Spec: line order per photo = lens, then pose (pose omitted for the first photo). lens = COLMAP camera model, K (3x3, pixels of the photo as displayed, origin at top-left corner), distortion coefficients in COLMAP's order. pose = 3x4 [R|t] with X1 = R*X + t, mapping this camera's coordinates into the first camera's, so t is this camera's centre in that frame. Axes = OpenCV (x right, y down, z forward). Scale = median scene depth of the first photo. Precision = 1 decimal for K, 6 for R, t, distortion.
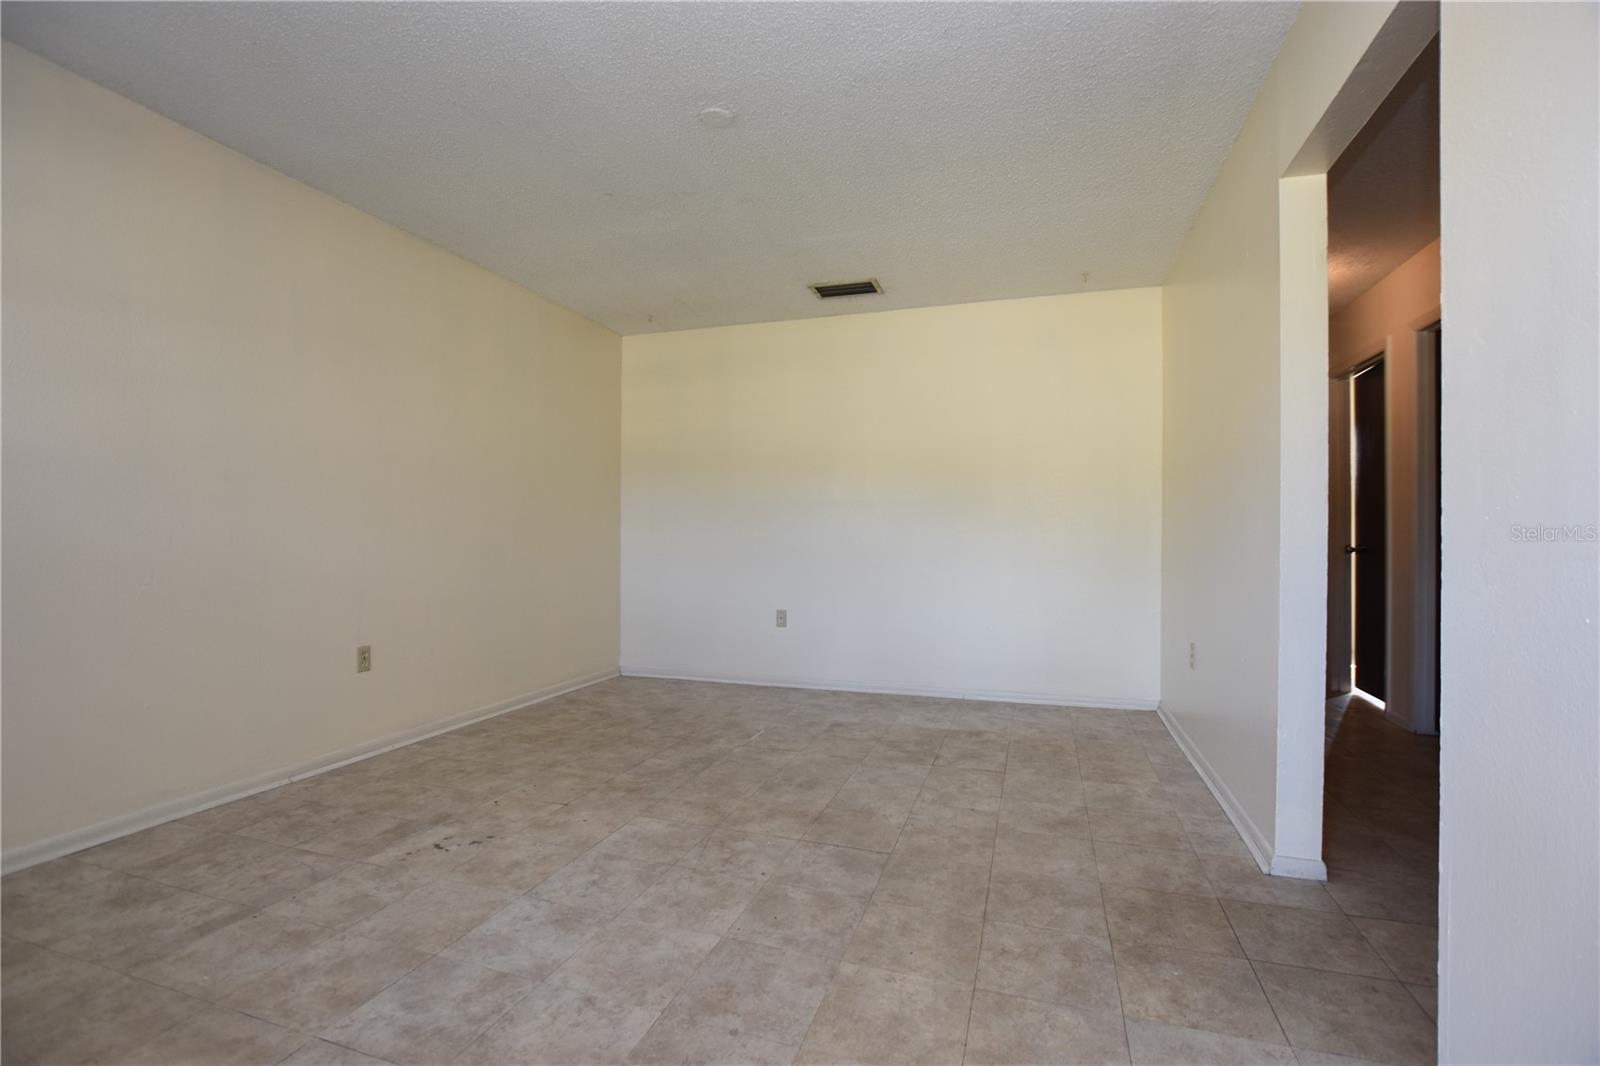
lens RADIAL K [[707.6, 0, 801.8], [0, 707.6, 531.0], [0, 0, 1]] dist [-0.019541, 0.001338]
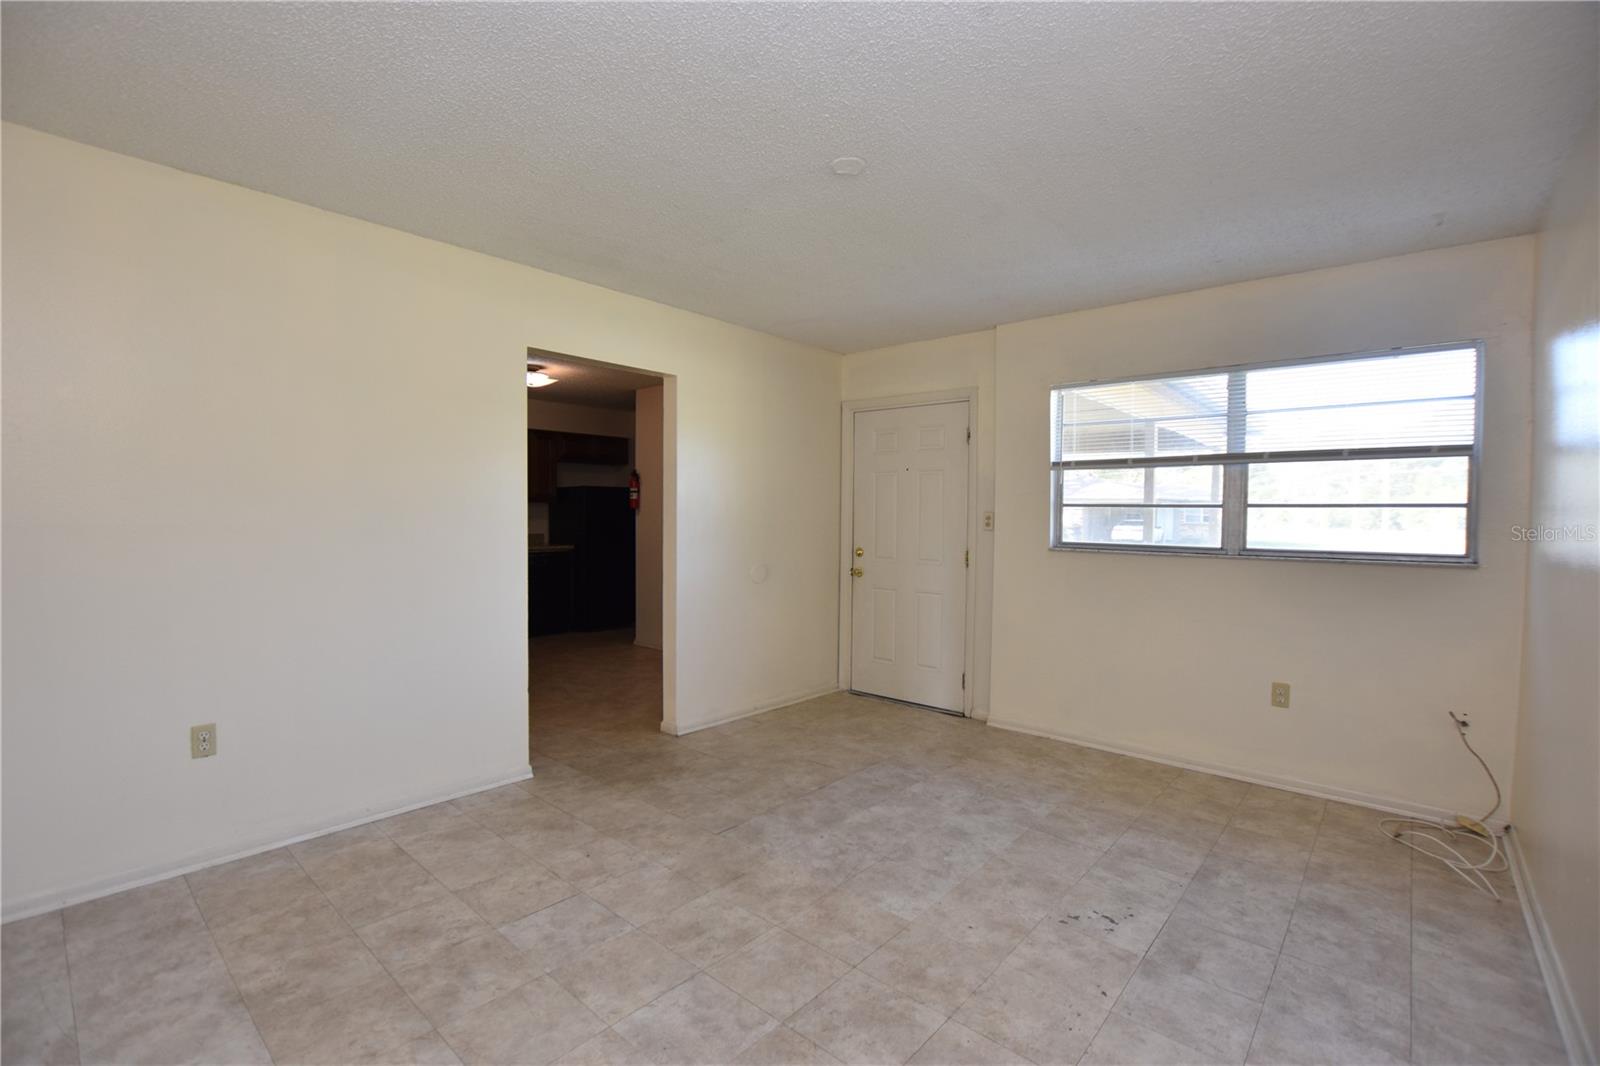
lens RADIAL K [[707.6, 0, 801.5], [0, 707.6, 535.9], [0, 0, 1]] dist [-0.019541, 0.001338]
pose [[-0.921531, -0.027566, 0.387324, -0.504921], [-0.019438, 0.999501, 0.024887, -0.116129], [-0.387817, 0.015406, -0.921608, 2.164438]]
